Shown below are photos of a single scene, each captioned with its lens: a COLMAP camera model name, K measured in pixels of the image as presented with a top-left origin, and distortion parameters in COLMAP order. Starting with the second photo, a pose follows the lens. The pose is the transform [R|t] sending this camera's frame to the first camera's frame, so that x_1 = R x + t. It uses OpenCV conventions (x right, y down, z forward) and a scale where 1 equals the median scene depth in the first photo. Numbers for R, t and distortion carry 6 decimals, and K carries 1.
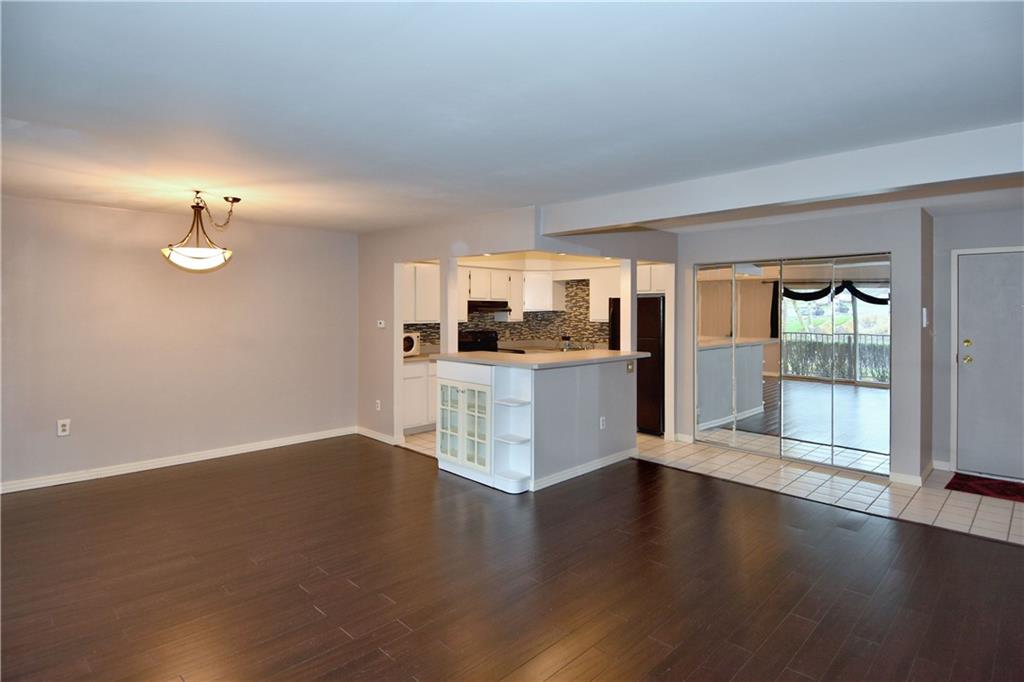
lens RADIAL K [[547.3, 0, 525.6], [0, 547.3, 322.5], [0, 0, 1]] dist [0.020796, -0.038314]
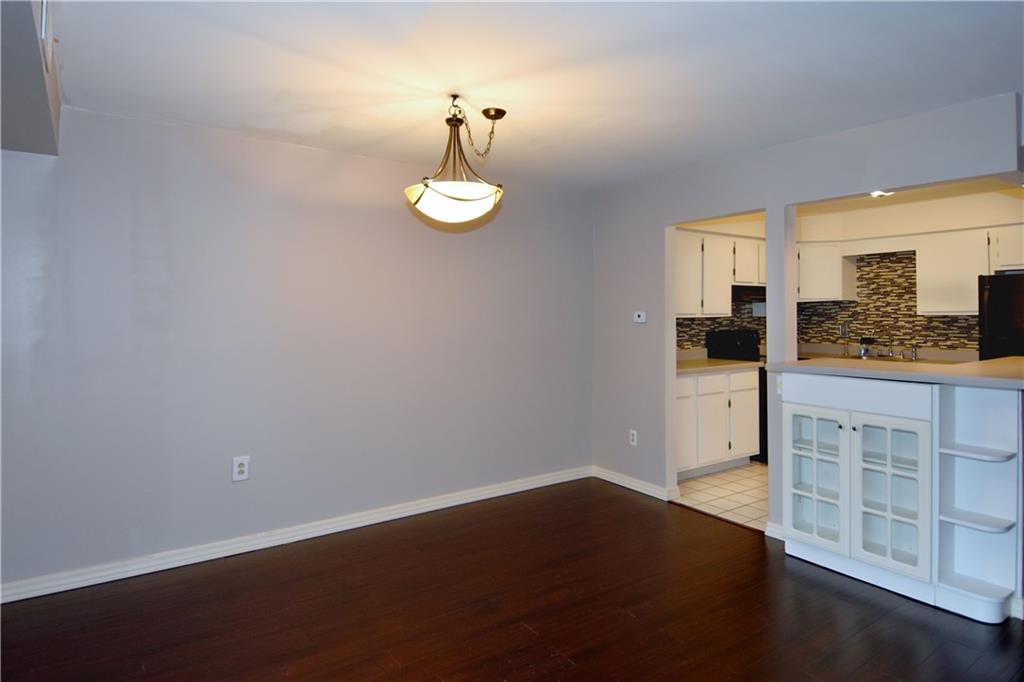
lens RADIAL K [[605.7, 0, 511.2], [0, 605.7, 311.0], [0, 0, 1]] dist [0.039851, -0.038378]
pose [[0.979909, -0.009317, -0.199230, -0.213570], [0.003862, 0.999607, -0.027749, 0.011871], [0.199410, 0.026422, 0.979560, 0.185460]]
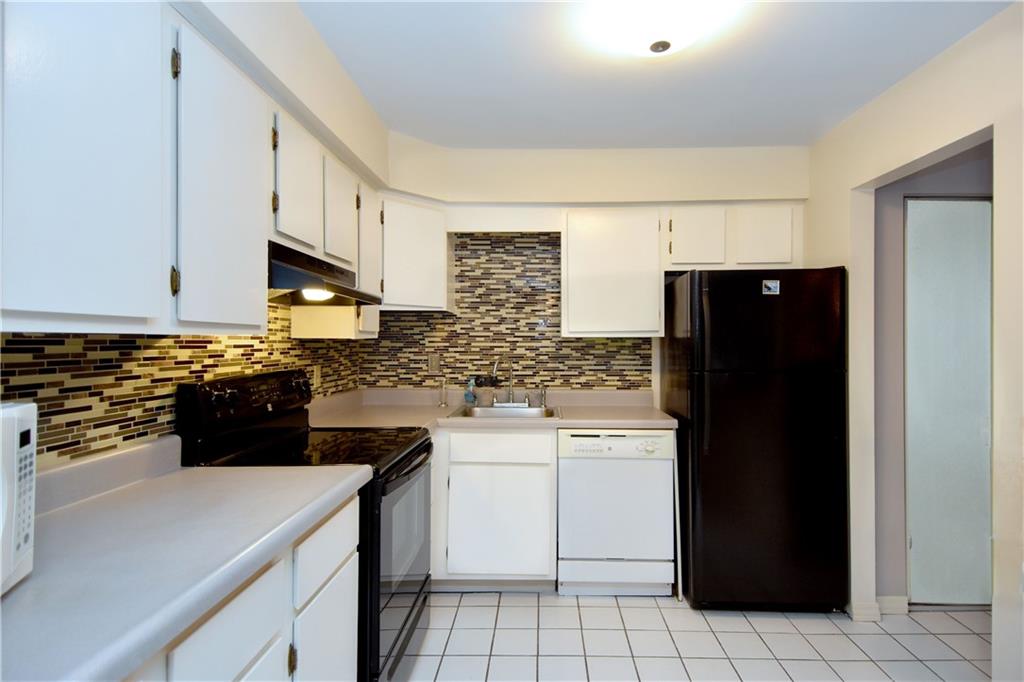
lens RADIAL K [[537.9, 0, 532.3], [0, 537.9, 340.1], [0, 0, 1]] dist [0.047820, -0.056955]
pose [[0.741663, -0.002565, 0.670767, -0.166397], [0.019947, 0.999635, -0.018233, 0.007317], [-0.670476, 0.026902, 0.741444, 0.720777]]
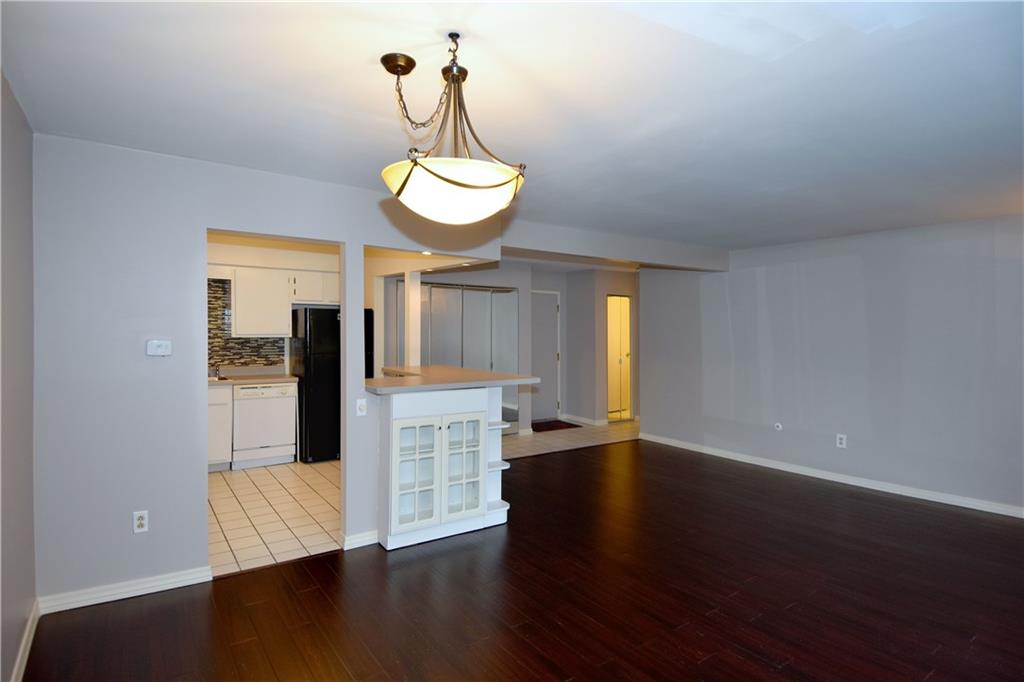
lens RADIAL K [[537.9, 0, 532.3], [0, 537.9, 340.1], [0, 0, 1]] dist [0.047820, -0.056955]
pose [[0.181294, -0.023088, 0.983158, -0.533728], [0.013491, 0.999689, 0.020989, -0.008024], [-0.983336, 0.009459, 0.181549, 0.466439]]
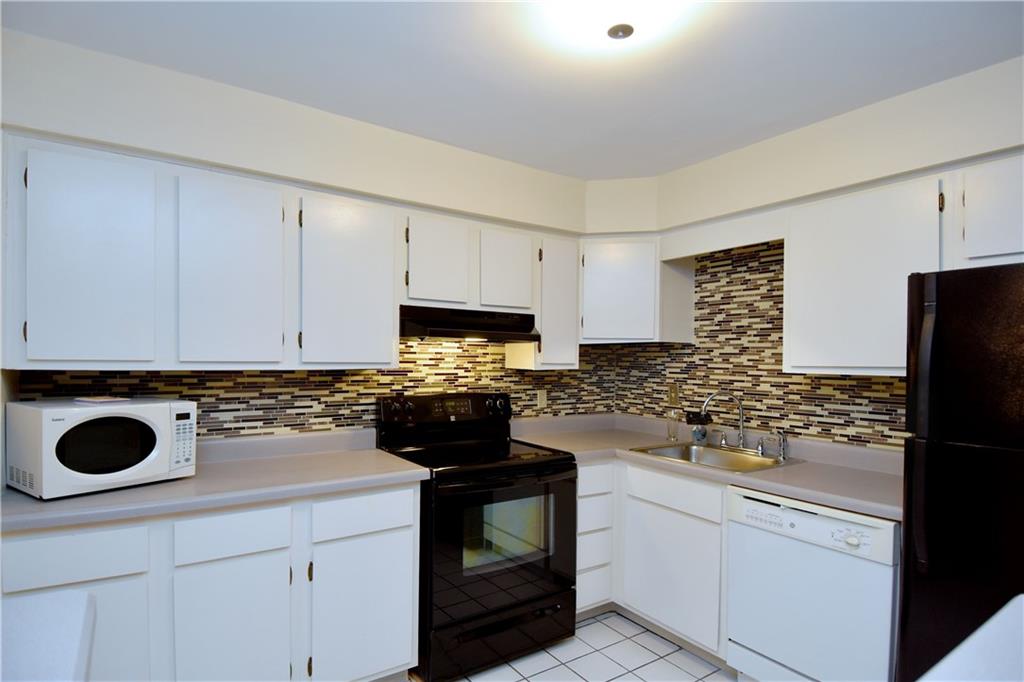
lens RADIAL K [[526.7, 0, 499.8], [0, 526.7, 361.3], [0, 0, 1]] dist [0.038049, -0.000794]
pose [[0.972149, 0.010697, -0.234121, 0.029481], [-0.015172, 0.999735, -0.017321, -0.000535], [0.233874, 0.020390, 0.972053, 0.660874]]
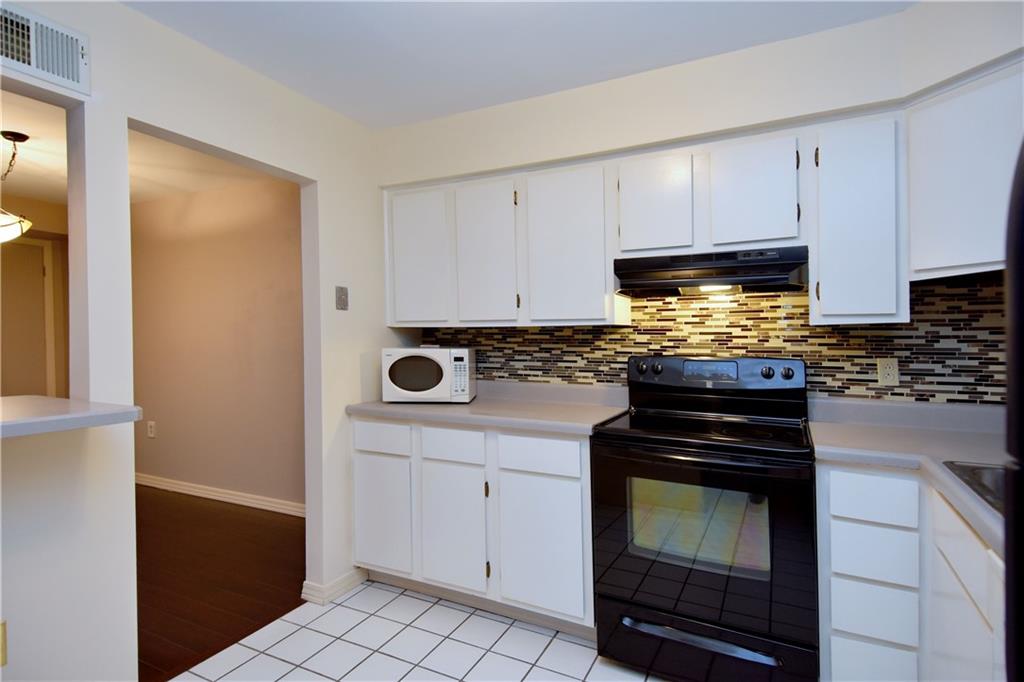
lens RADIAL K [[542.5, 0, 553.1], [0, 542.5, 339.5], [0, 0, 1]] dist [0.062885, 0.000096]
pose [[0.270914, 0.004108, -0.962595, 0.193013], [-0.023135, 0.999730, -0.002245, 0.009295], [0.962326, 0.022878, 0.270936, 0.830457]]
